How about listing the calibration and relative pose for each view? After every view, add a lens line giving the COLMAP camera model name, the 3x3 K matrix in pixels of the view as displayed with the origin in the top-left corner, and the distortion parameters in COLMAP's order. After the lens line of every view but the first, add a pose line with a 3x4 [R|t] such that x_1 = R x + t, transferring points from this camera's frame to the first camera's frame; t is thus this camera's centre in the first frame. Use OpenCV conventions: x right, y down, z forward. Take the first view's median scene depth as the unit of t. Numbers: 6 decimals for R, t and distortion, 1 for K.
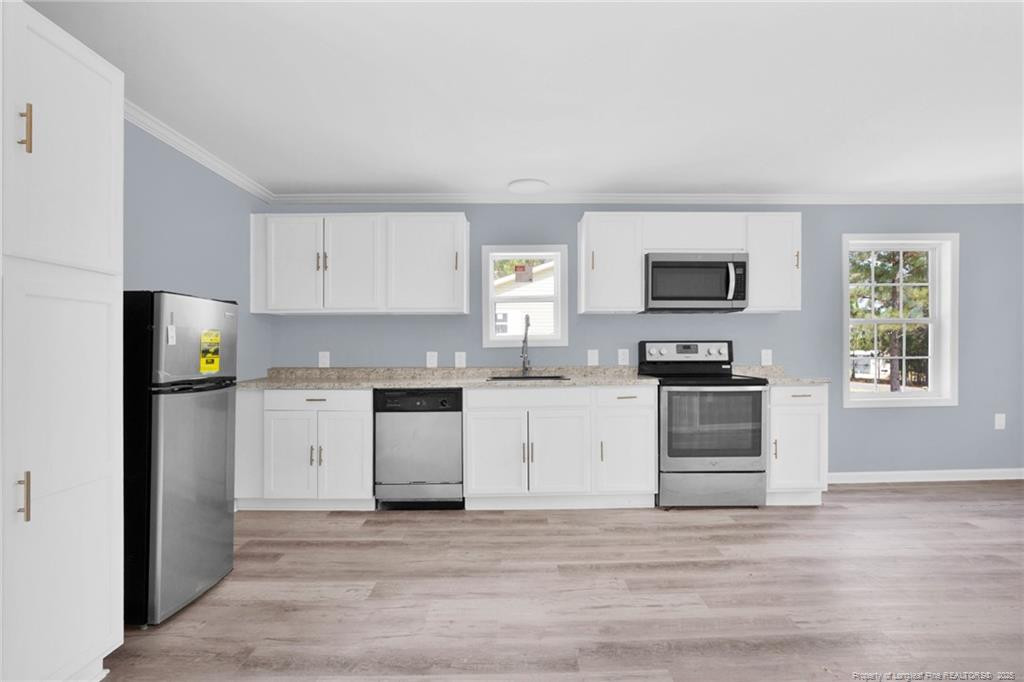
lens RADIAL K [[502.7, 0, 533.2], [0, 502.7, 346.6], [0, 0, 1]] dist [-0.016821, 0.000229]
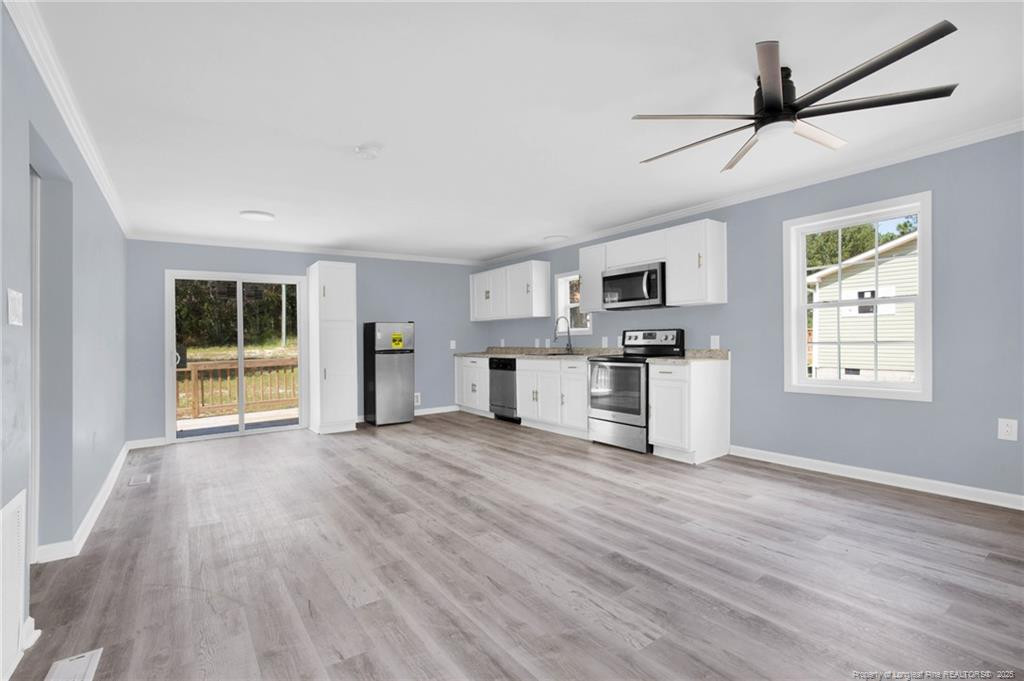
lens RADIAL K [[464.5, 0, 512.0], [0, 464.5, 340.5], [0, 0, 1]] dist [-0.021406, 0.000257]
pose [[0.570581, -0.001121, -0.821240, 1.202740], [0.020478, 0.999708, 0.012863, -0.006820], [0.820986, -0.024157, 0.570437, 0.004213]]
